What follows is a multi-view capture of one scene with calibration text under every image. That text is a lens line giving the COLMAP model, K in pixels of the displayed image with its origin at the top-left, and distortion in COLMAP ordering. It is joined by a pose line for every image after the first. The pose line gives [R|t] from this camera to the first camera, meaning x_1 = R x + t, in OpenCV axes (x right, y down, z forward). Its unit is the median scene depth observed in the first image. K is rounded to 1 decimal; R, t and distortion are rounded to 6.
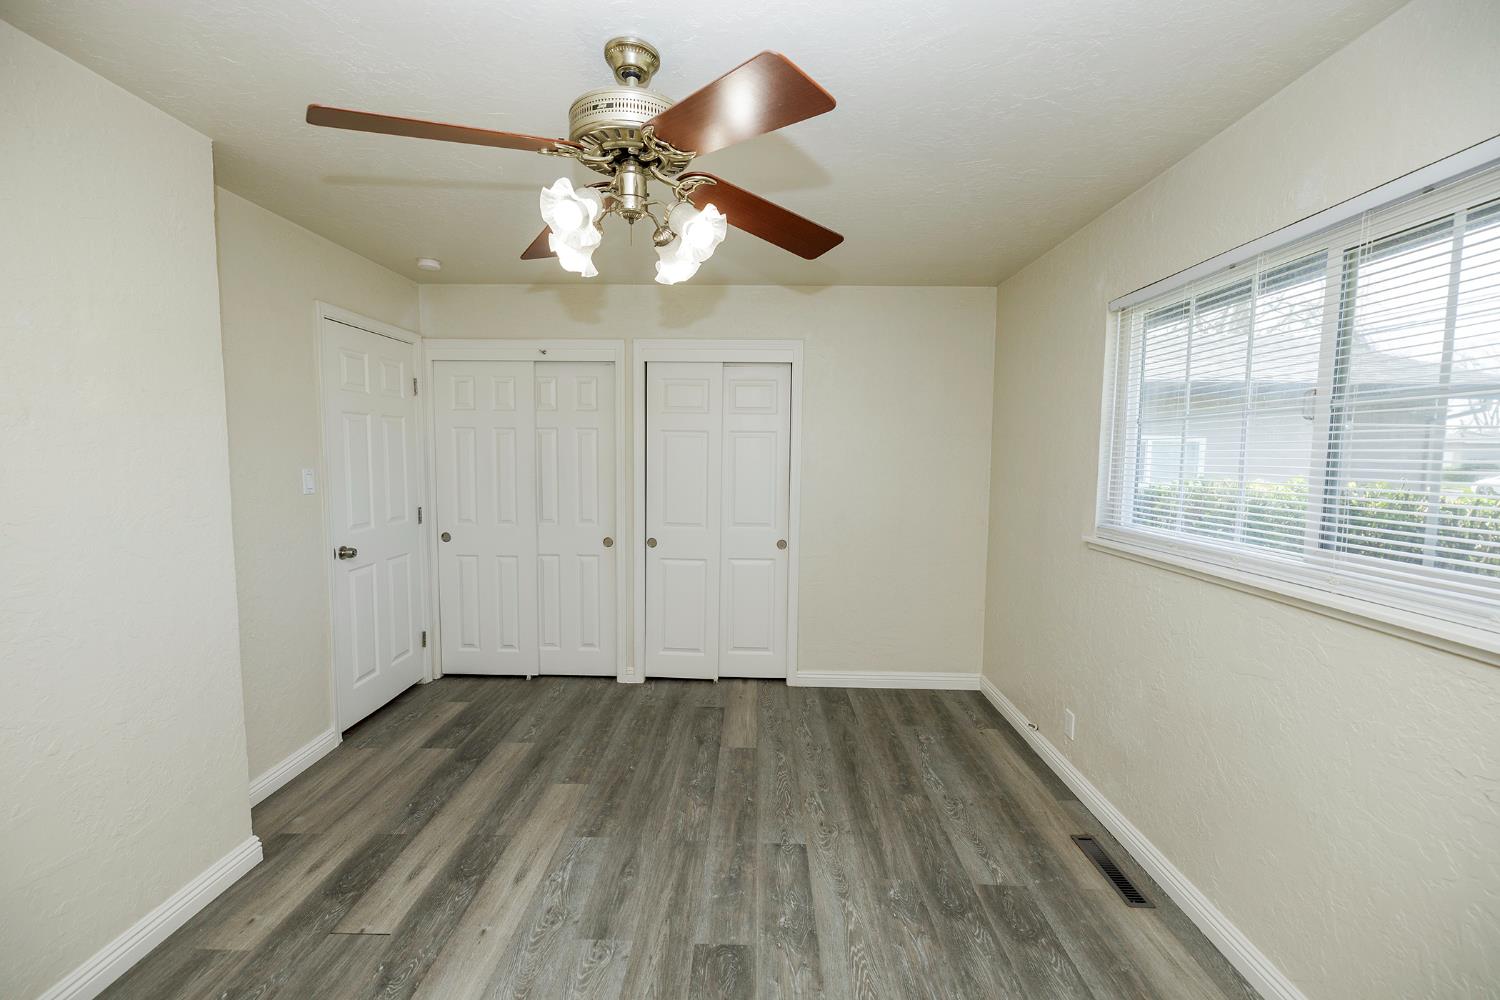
lens RADIAL K [[627.0, 0, 742.4], [0, 627.0, 494.5], [0, 0, 1]] dist [-0.000125, -0.000051]
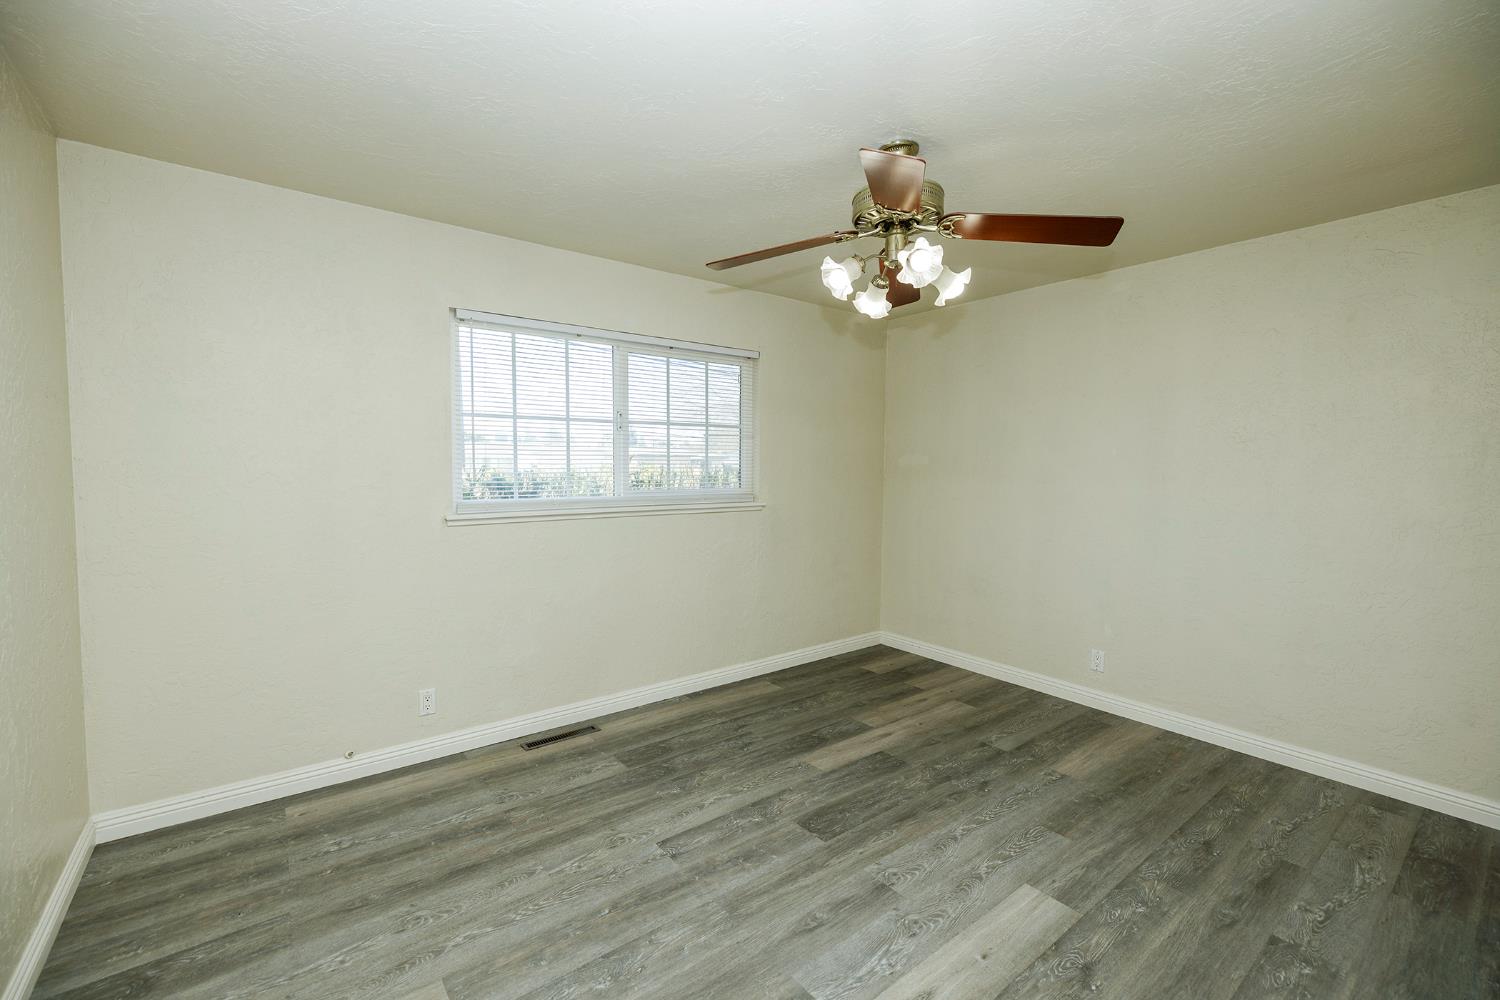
lens RADIAL K [[627.0, 0, 742.4], [0, 627.0, 494.5], [0, 0, 1]] dist [-0.000125, -0.000051]
pose [[-0.627548, -0.053496, 0.776738, -0.752941], [0.039675, 0.994143, 0.100524, -0.072586], [-0.777566, 0.093901, -0.621750, 1.546430]]
